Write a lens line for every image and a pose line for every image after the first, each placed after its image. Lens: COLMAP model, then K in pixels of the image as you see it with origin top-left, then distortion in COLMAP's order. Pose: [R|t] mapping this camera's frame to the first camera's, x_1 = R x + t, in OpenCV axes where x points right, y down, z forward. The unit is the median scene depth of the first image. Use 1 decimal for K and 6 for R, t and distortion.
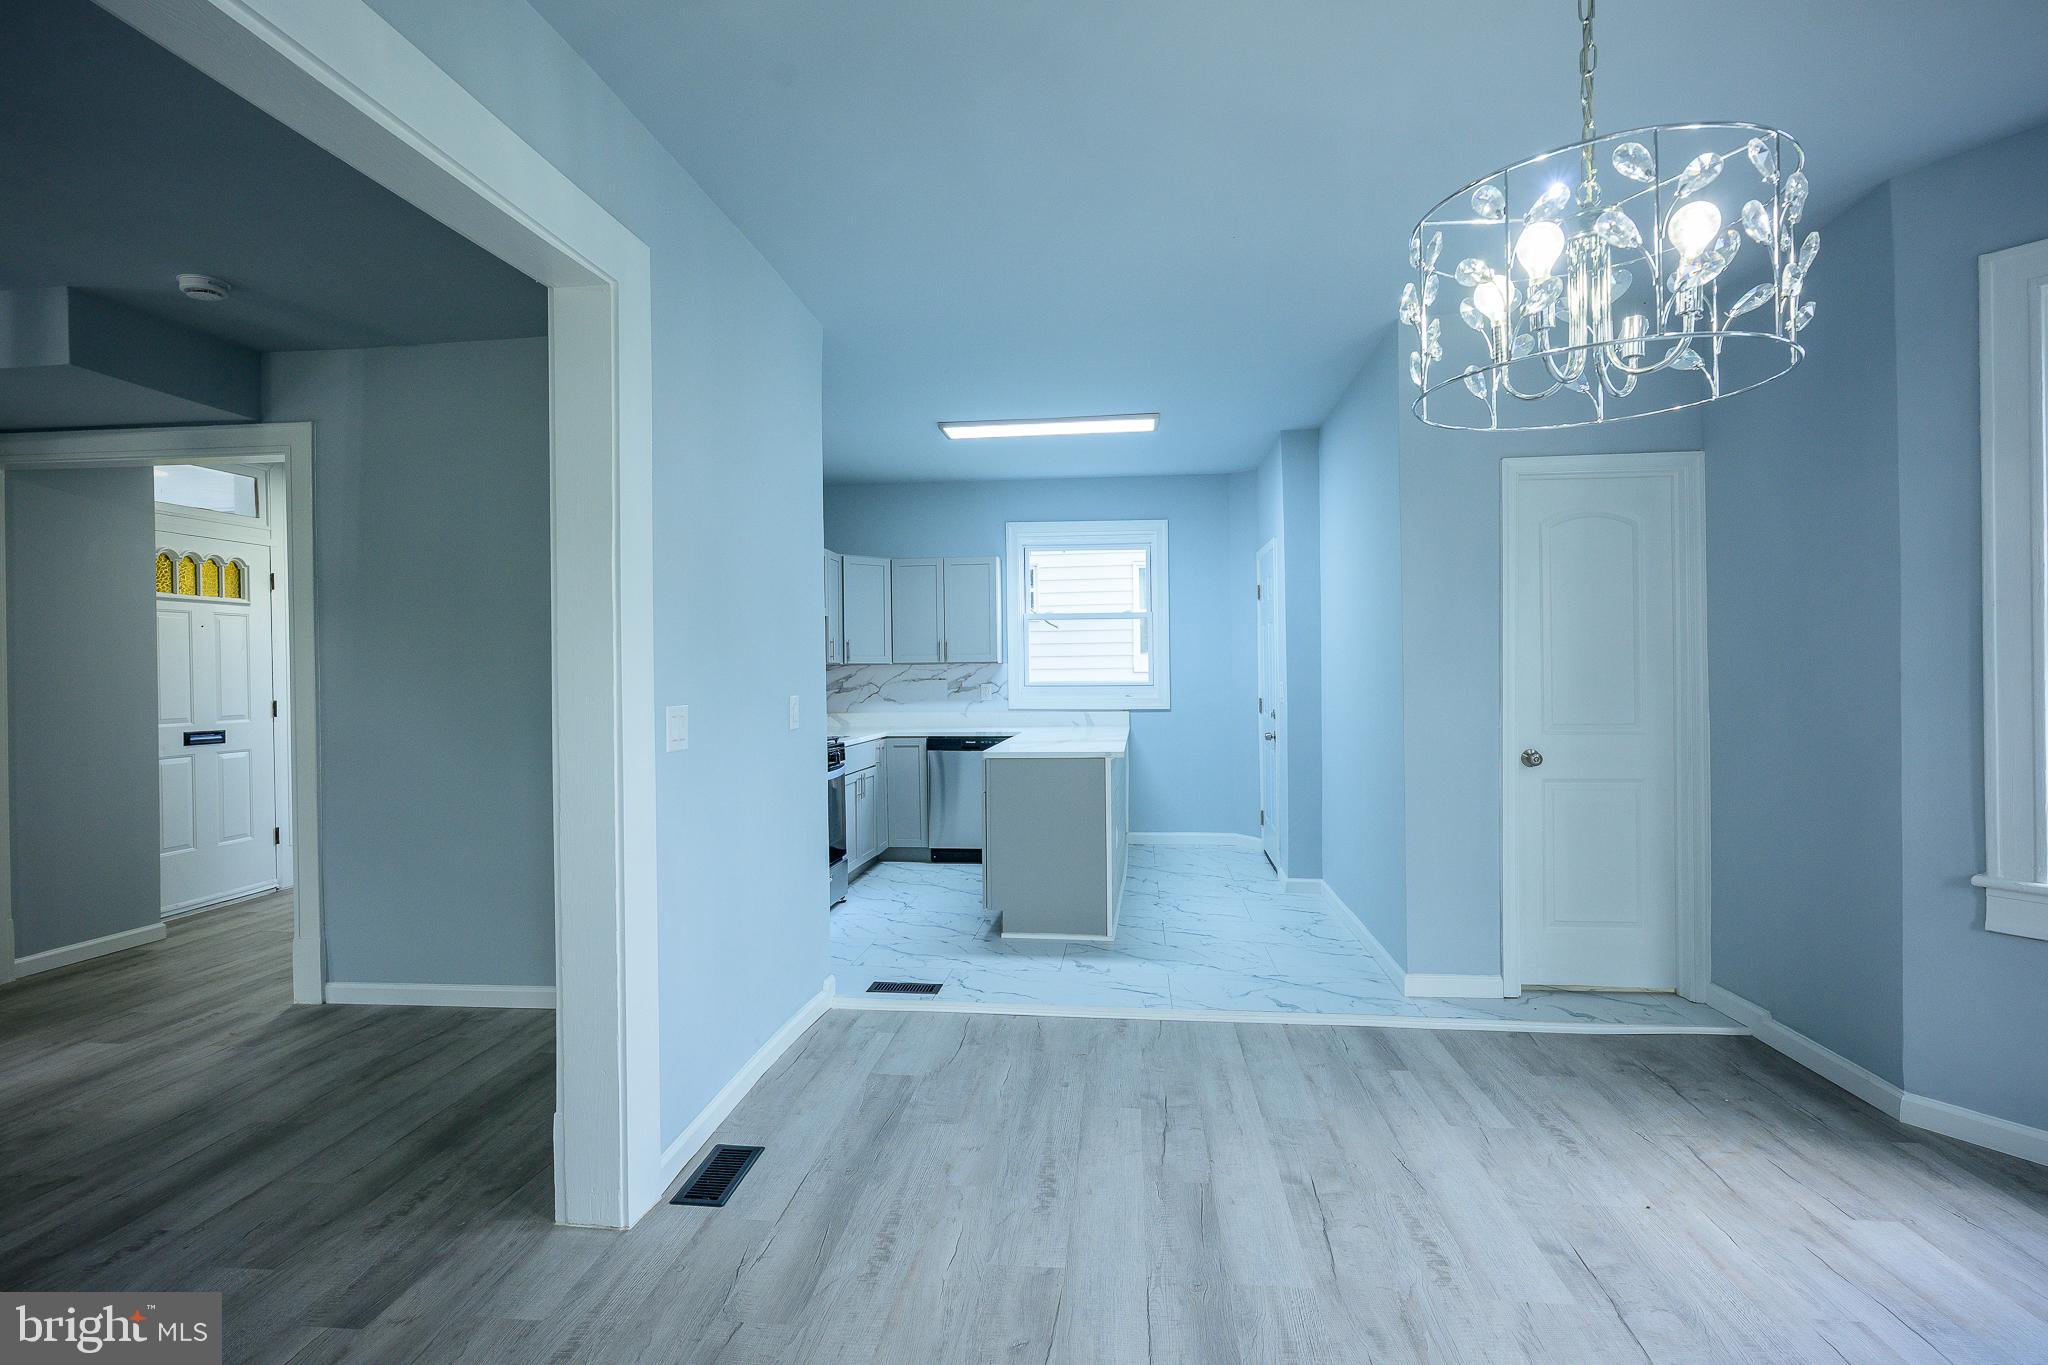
lens RADIAL K [[974.9, 0, 1019.6], [0, 974.9, 674.7], [0, 0, 1]] dist [-0.000433, 0.001437]
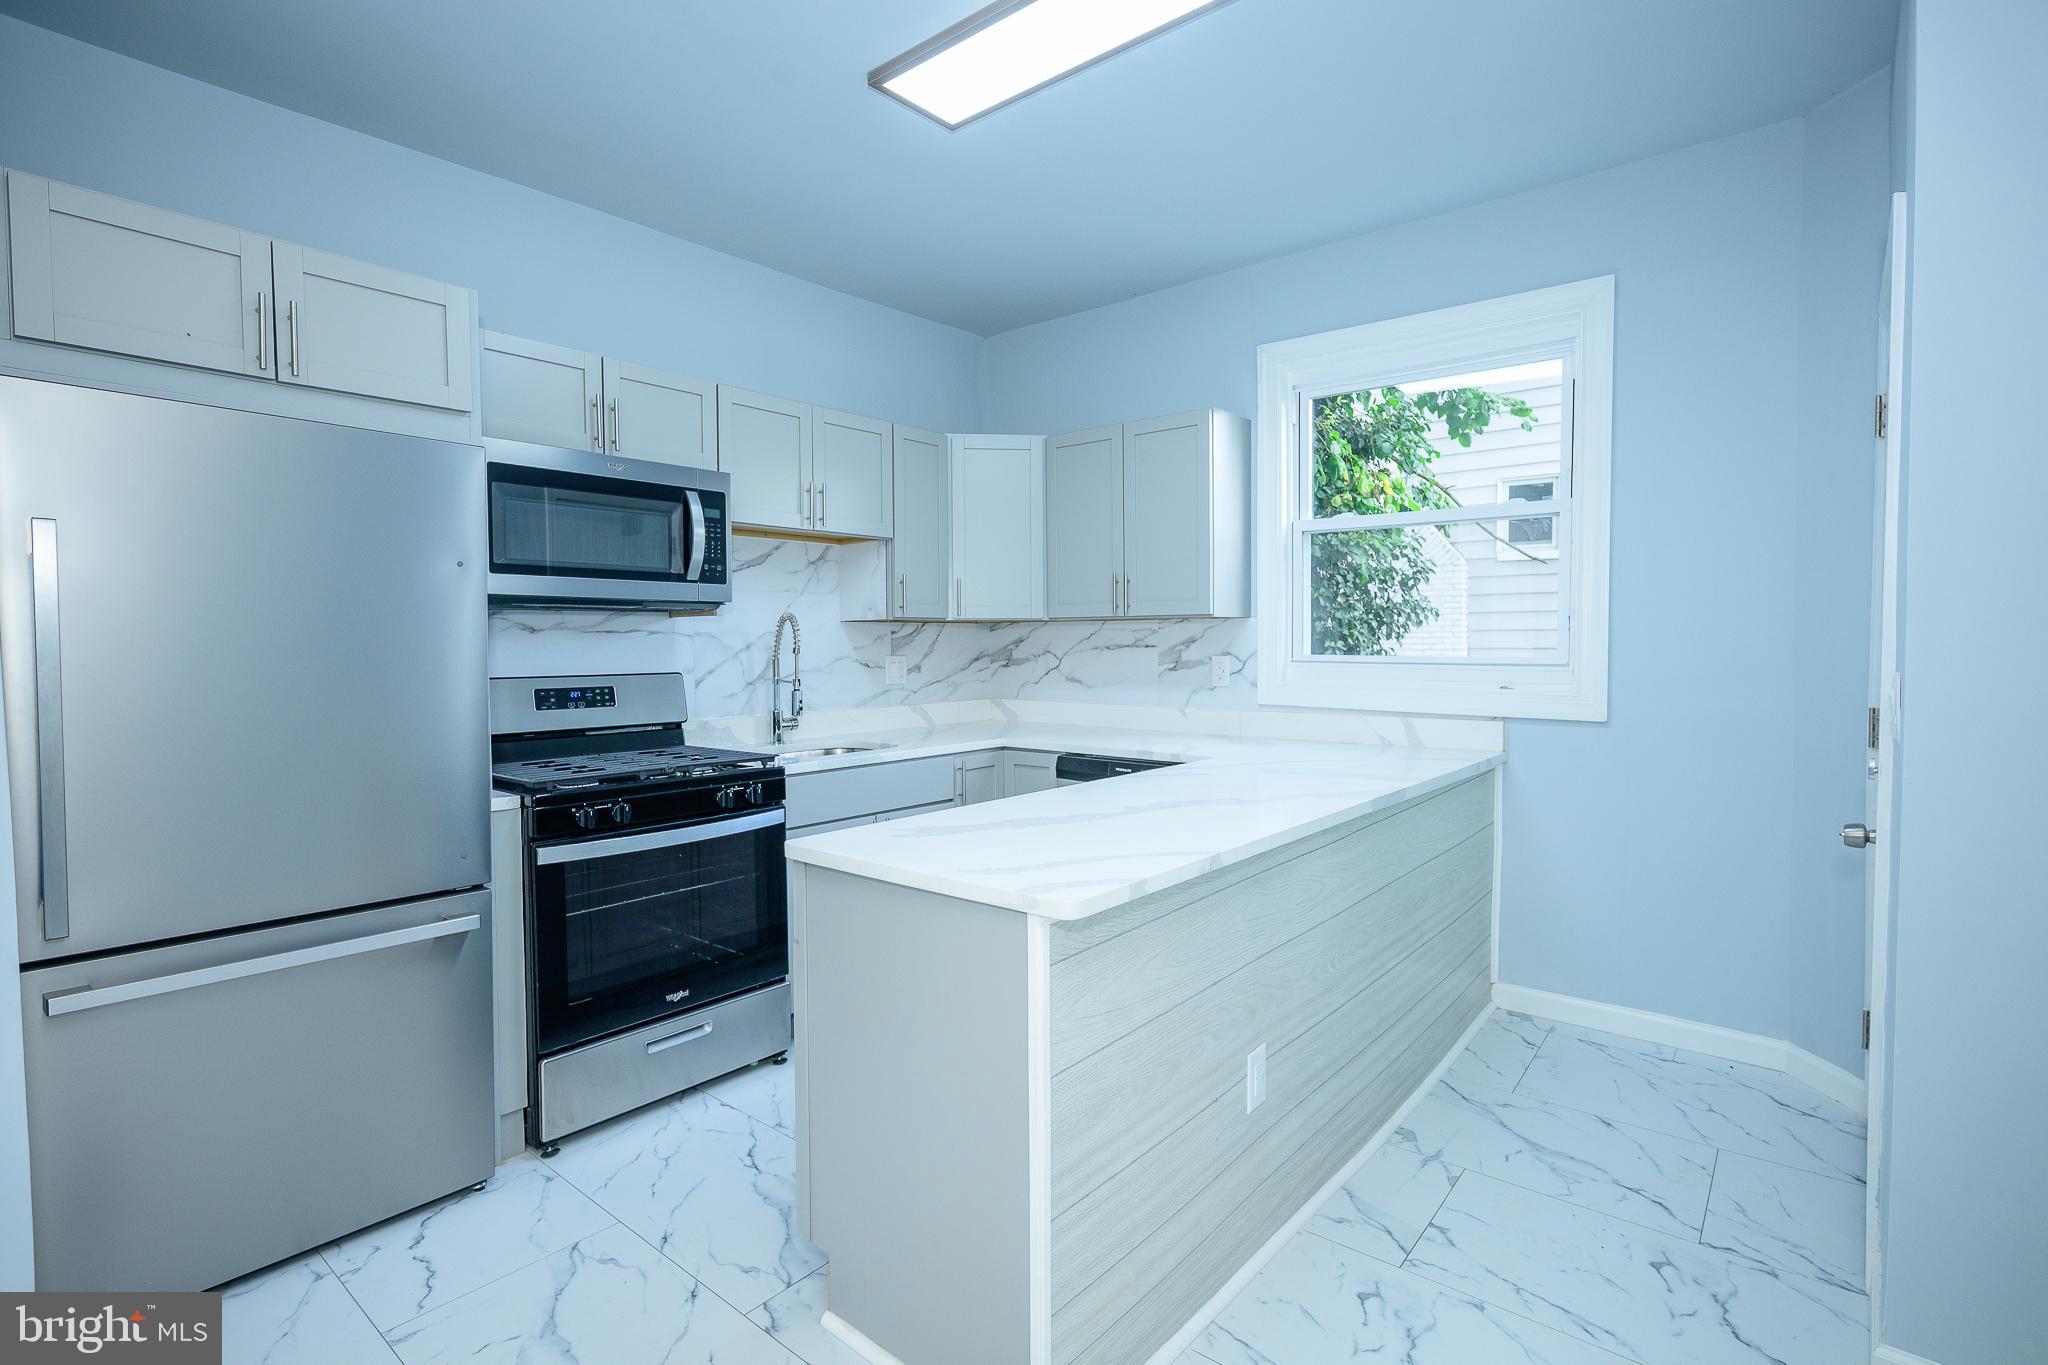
lens RADIAL K [[974.9, 0, 1019.6], [0, 974.9, 674.7], [0, 0, 1]] dist [-0.000433, 0.001437]
pose [[0.835200, 0.027990, -0.549233, 0.358823], [-0.004968, 0.999047, 0.043359, -0.006712], [0.549924, -0.033485, 0.834543, 1.042382]]
